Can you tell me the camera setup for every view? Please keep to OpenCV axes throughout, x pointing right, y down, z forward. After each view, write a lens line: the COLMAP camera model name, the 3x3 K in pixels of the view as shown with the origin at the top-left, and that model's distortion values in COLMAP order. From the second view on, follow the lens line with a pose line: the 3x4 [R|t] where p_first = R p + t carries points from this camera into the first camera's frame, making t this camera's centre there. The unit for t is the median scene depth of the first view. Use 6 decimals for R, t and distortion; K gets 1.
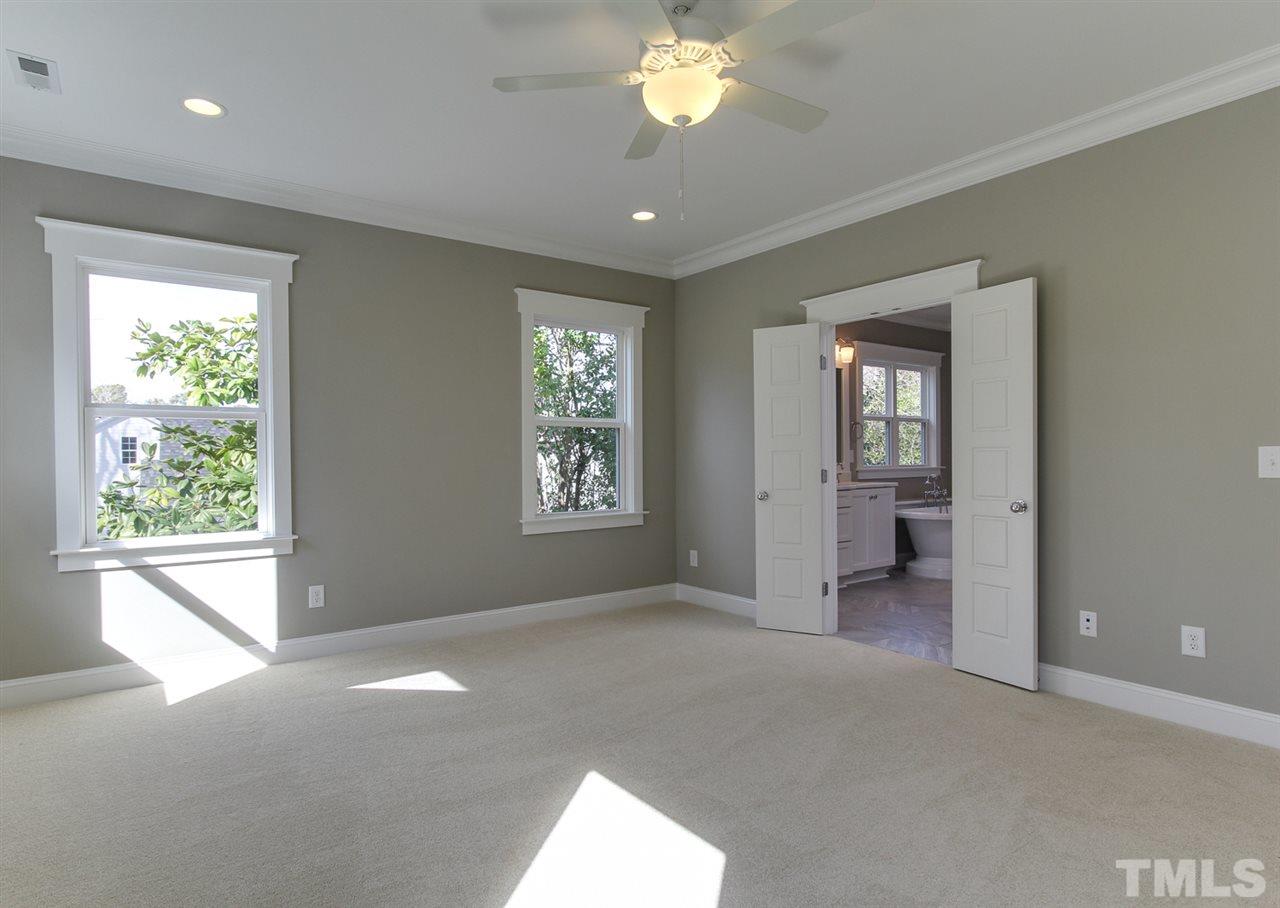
lens RADIAL K [[720.3, 0, 631.8], [0, 720.3, 462.8], [0, 0, 1]] dist [-0.010245, 0.004196]
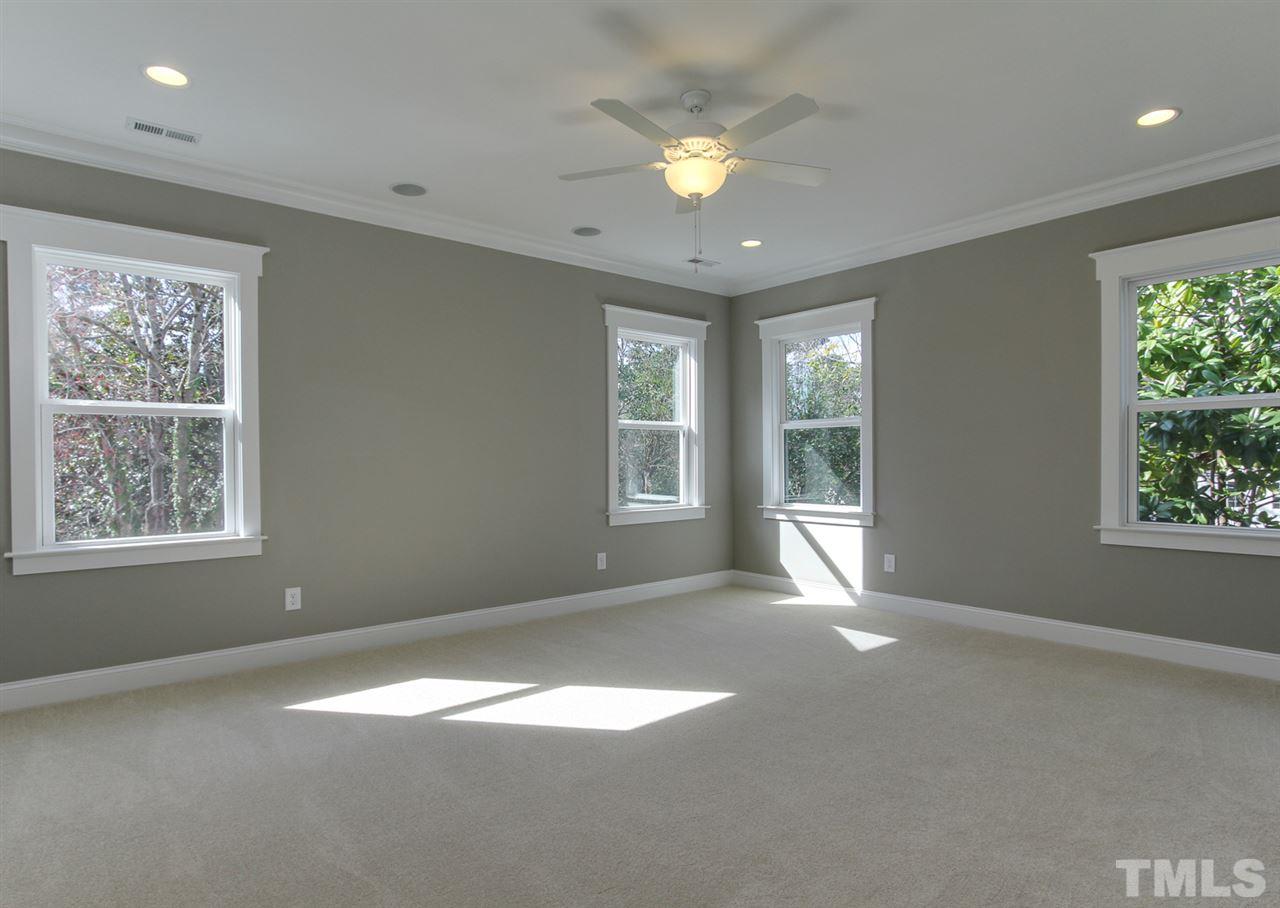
lens RADIAL K [[720.3, 0, 642.3], [0, 720.3, 453.6], [0, 0, 1]] dist [-0.010245, 0.004196]
pose [[0.055122, 0.012470, -0.998402, 0.909178], [0.013830, 0.999817, 0.013251, -0.033386], [0.998384, -0.014538, 0.054940, 0.564852]]
